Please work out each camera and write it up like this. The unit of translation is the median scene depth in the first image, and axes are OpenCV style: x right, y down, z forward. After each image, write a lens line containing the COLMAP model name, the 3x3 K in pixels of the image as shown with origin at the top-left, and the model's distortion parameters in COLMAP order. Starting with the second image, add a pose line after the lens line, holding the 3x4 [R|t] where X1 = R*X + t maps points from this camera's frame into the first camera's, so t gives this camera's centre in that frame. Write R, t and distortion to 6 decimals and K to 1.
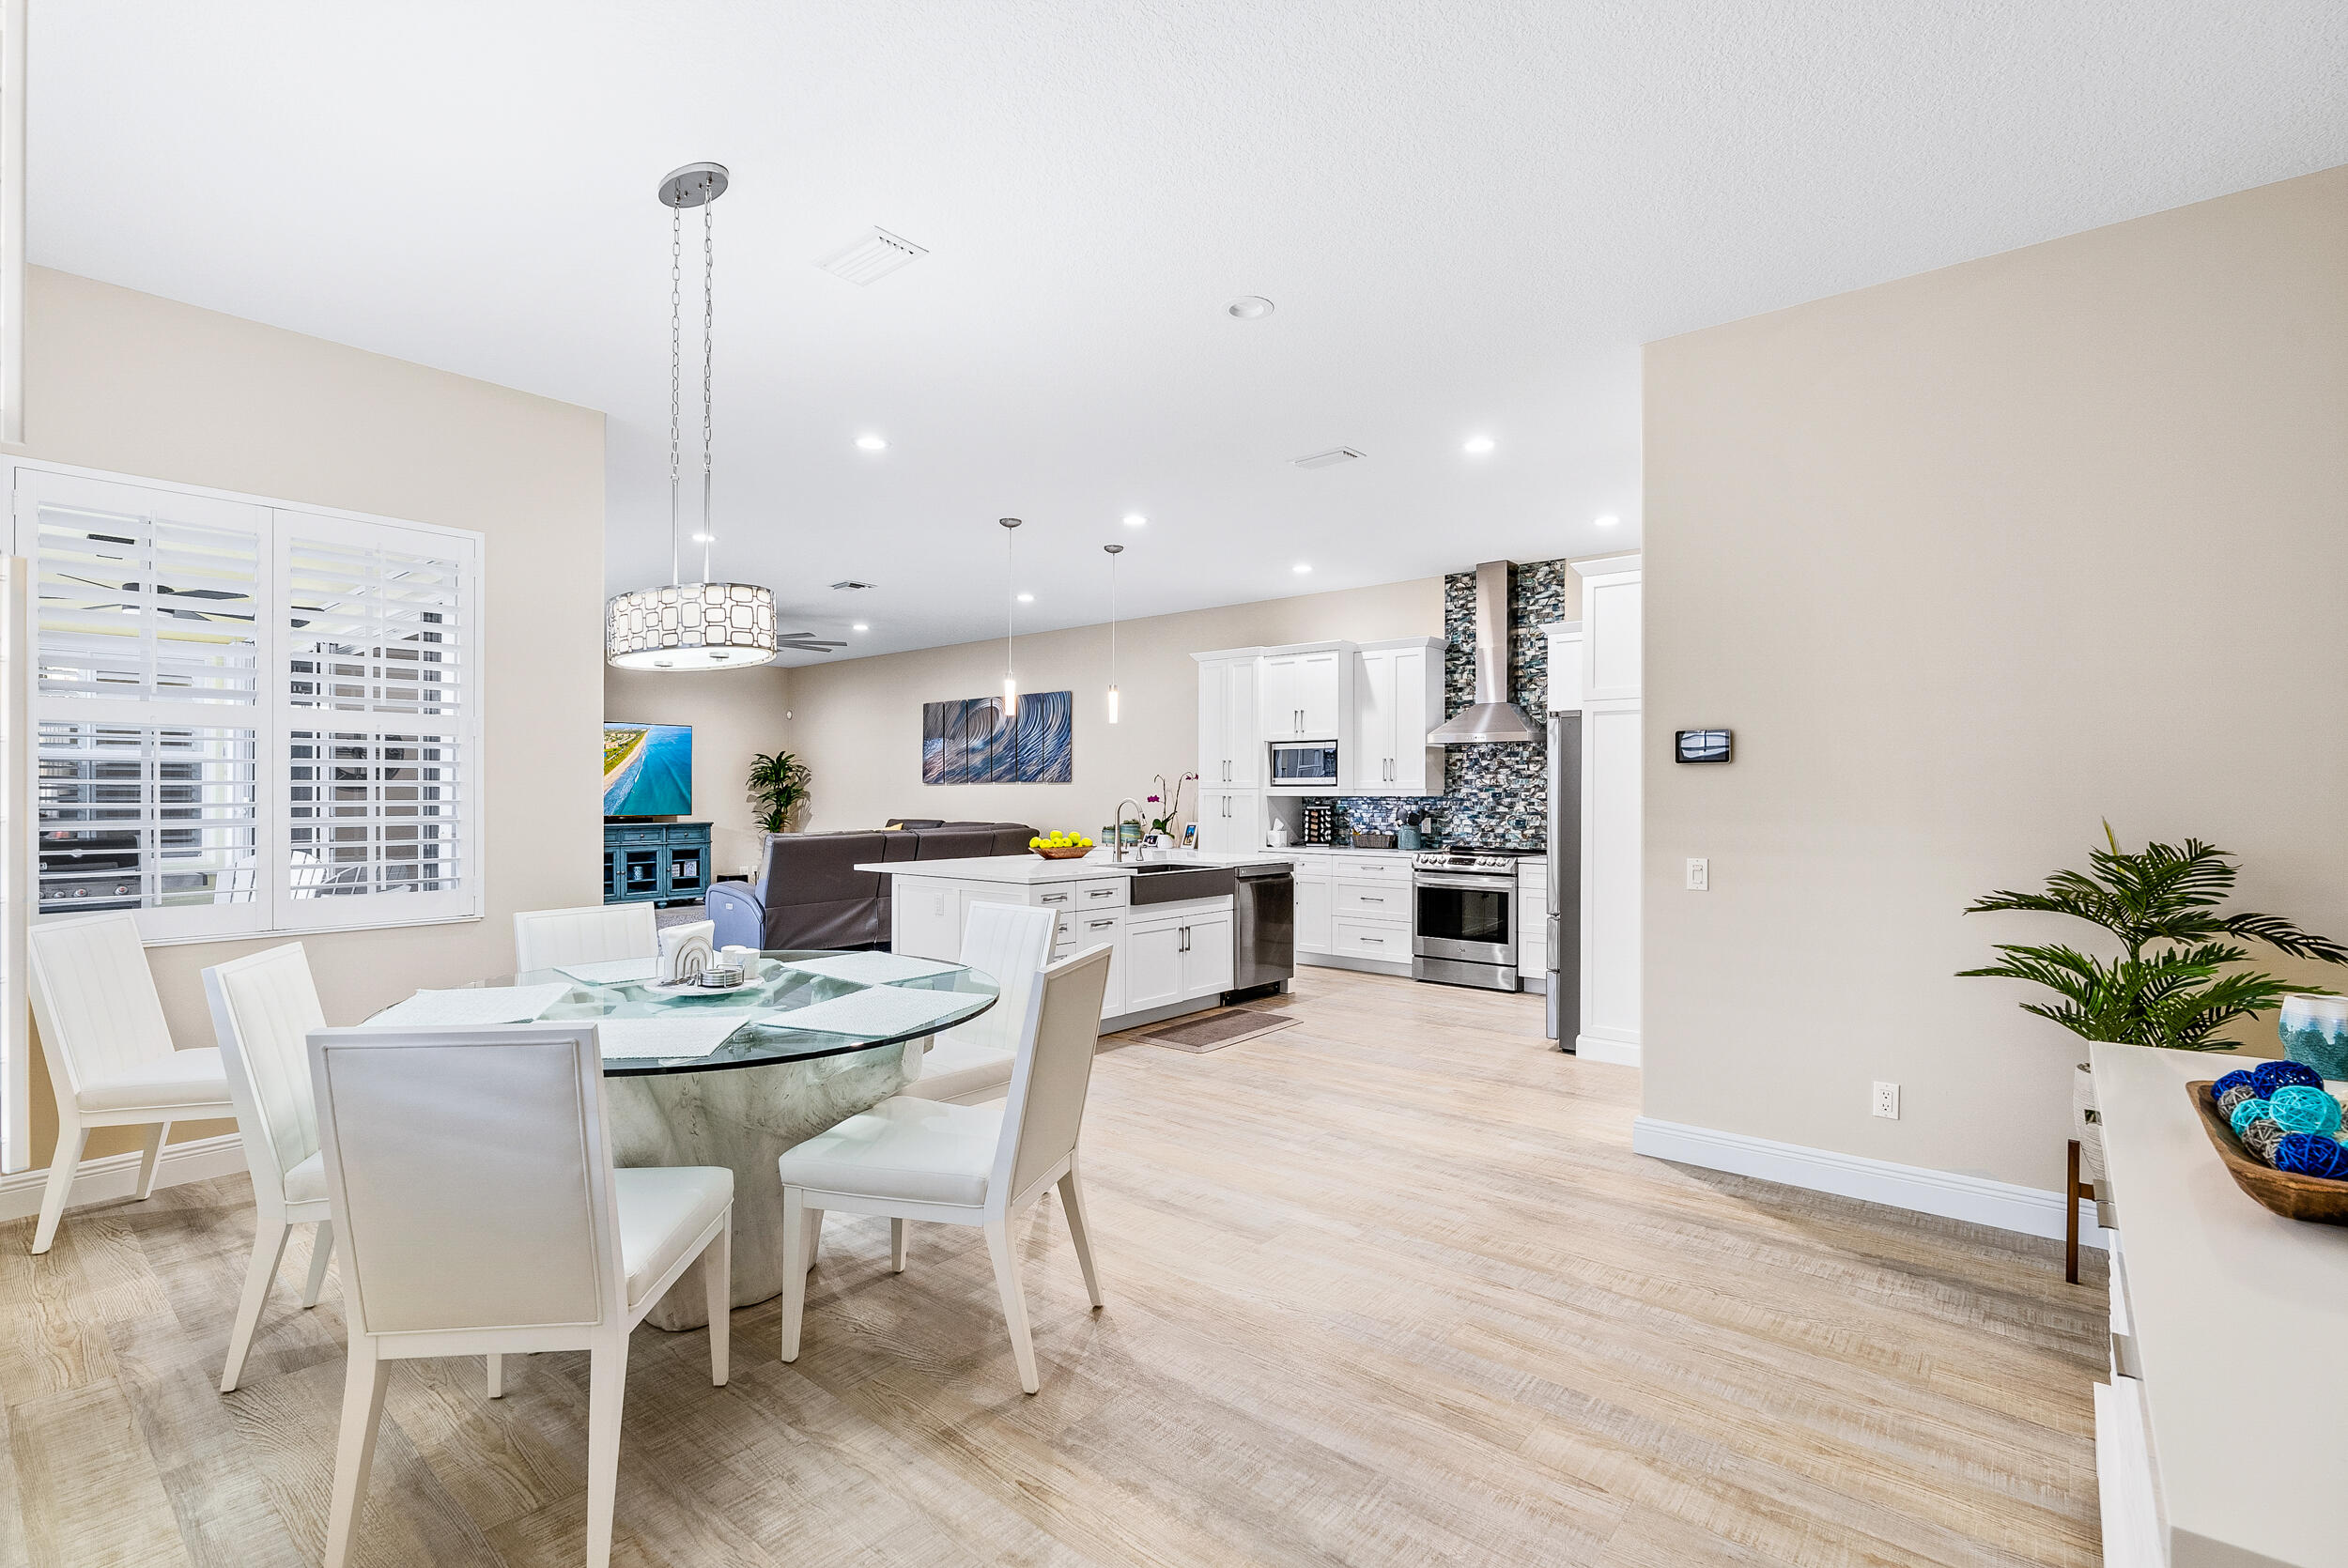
lens RADIAL K [[1079.2, 0, 1178.8], [0, 1079.2, 792.7], [0, 0, 1]] dist [-0.004688, -0.003039]
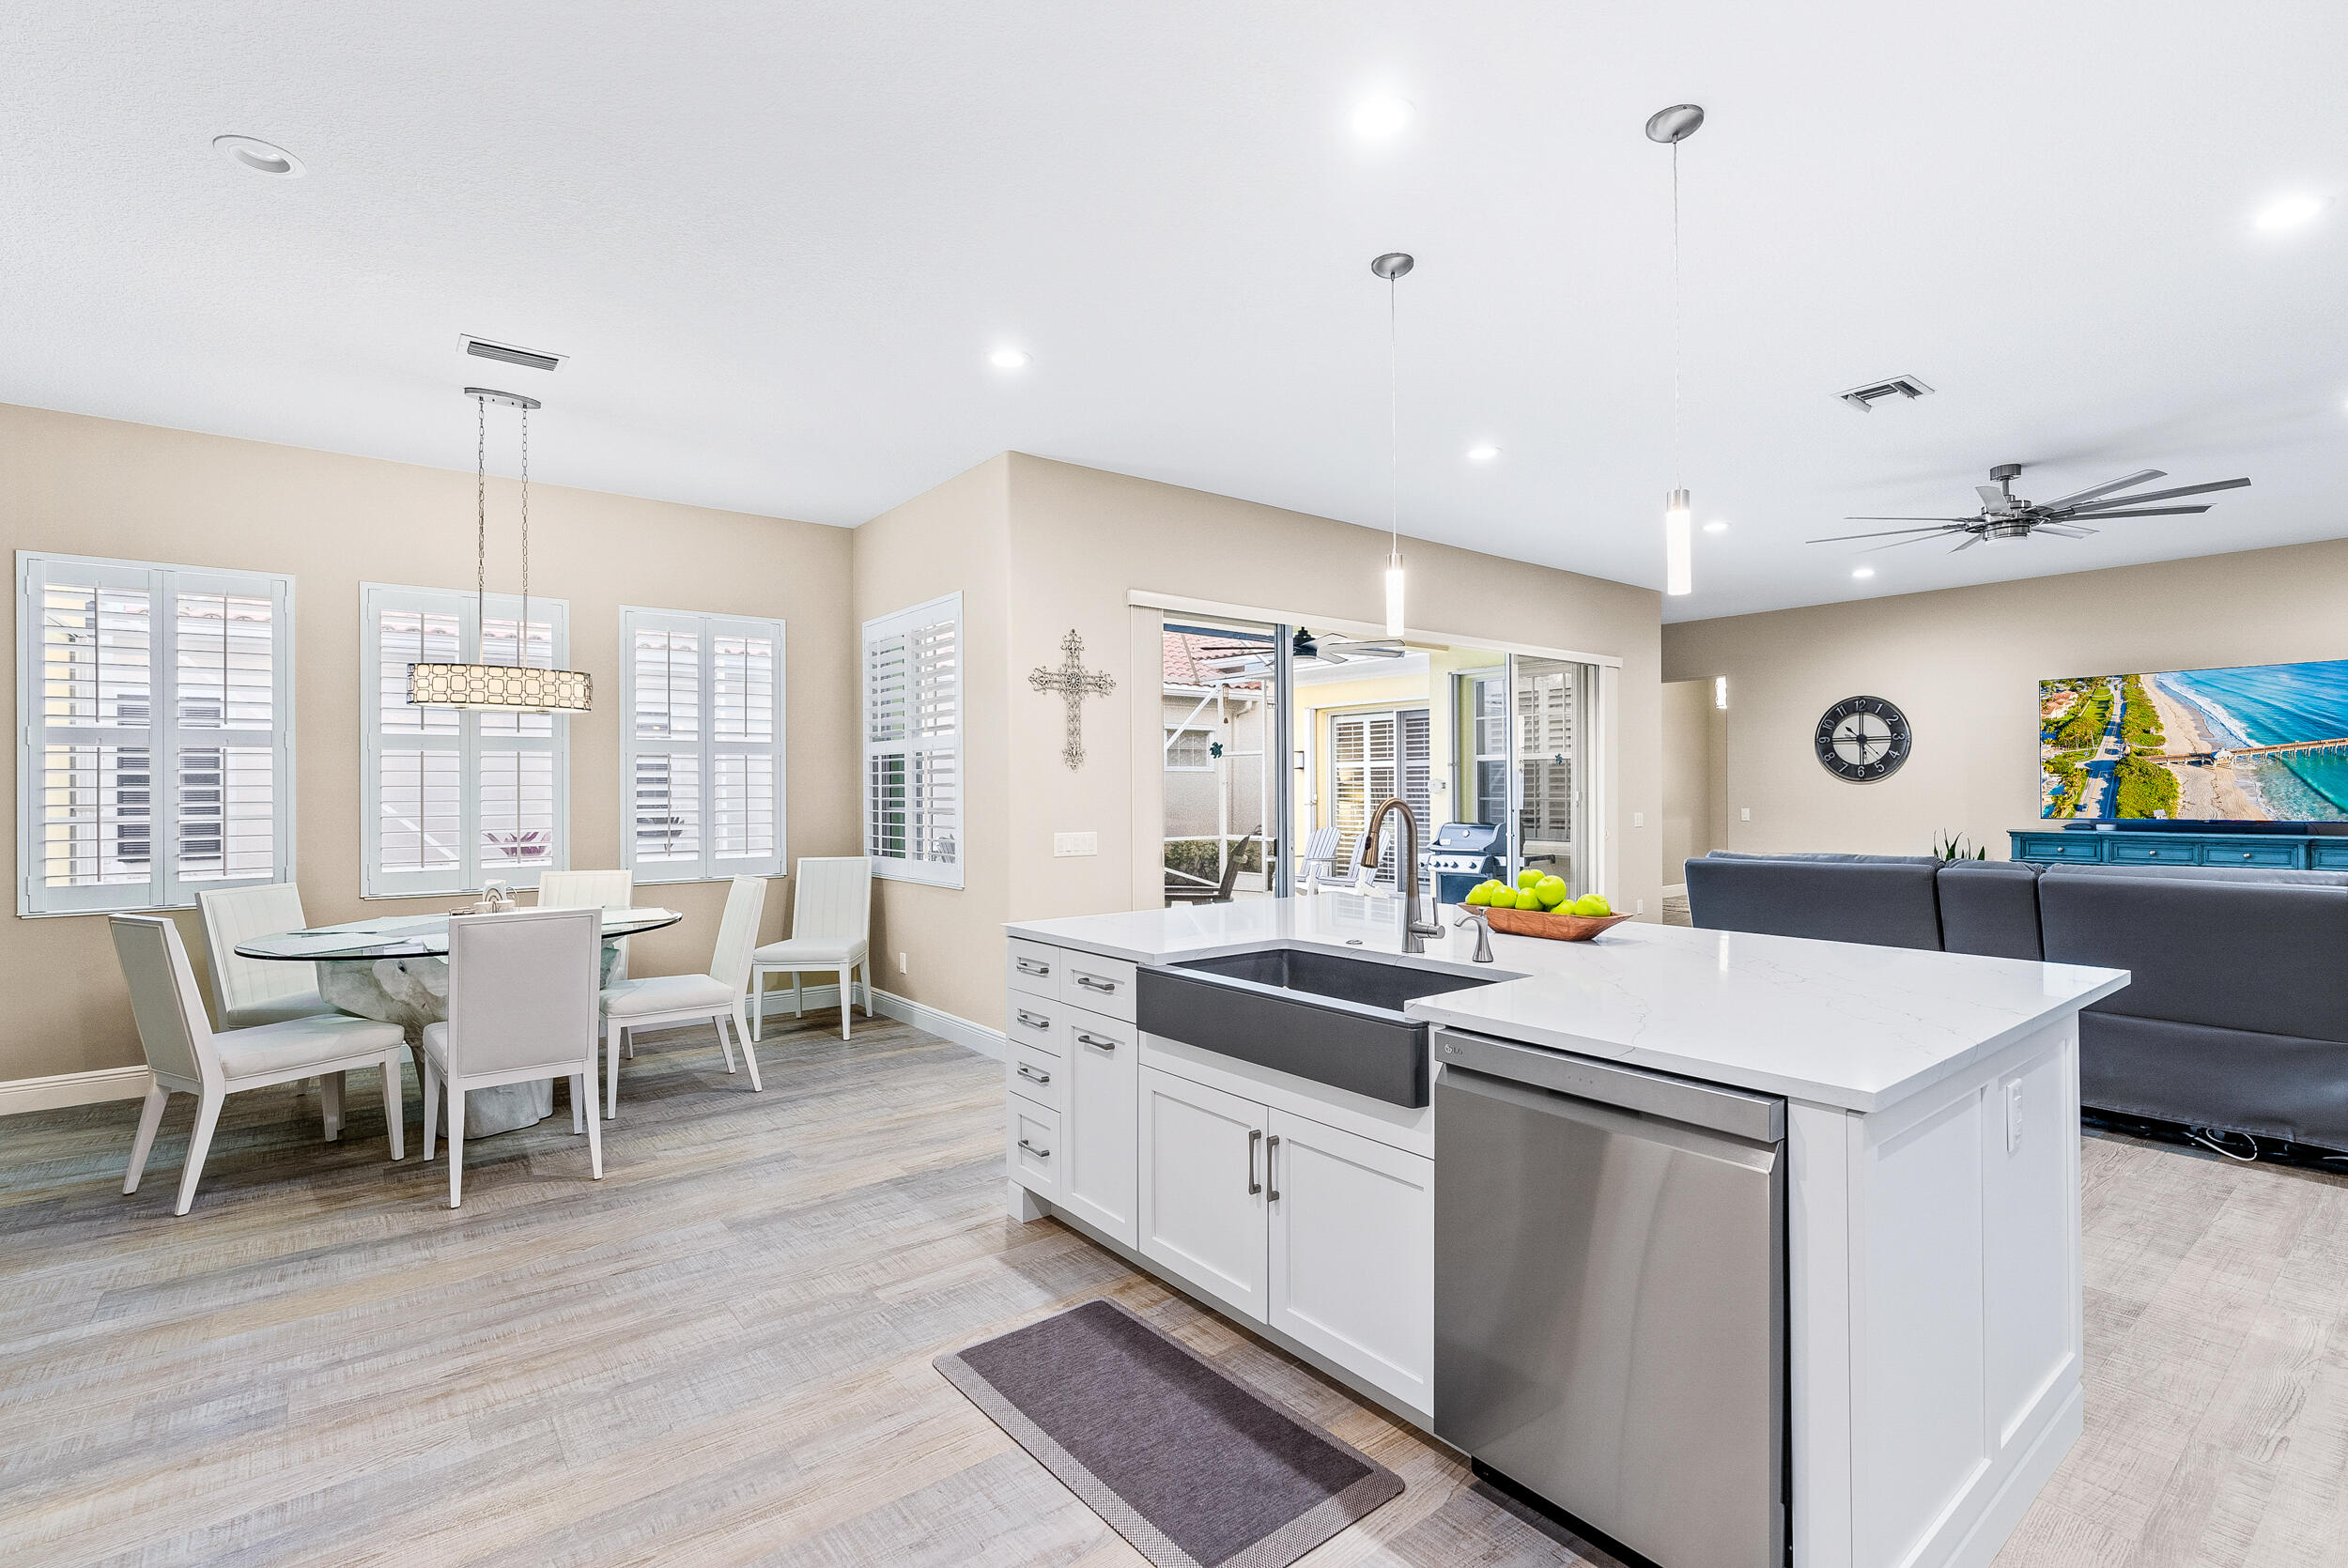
lens RADIAL K [[1079.2, 0, 1180.3], [0, 1079.2, 779.2], [0, 0, 1]] dist [-0.004688, -0.003039]
pose [[-0.211718, -0.009840, -0.977281, 0.303368], [0.007506, 0.999903, -0.011694, 0.001201], [0.977302, -0.009811, -0.211624, 0.819458]]
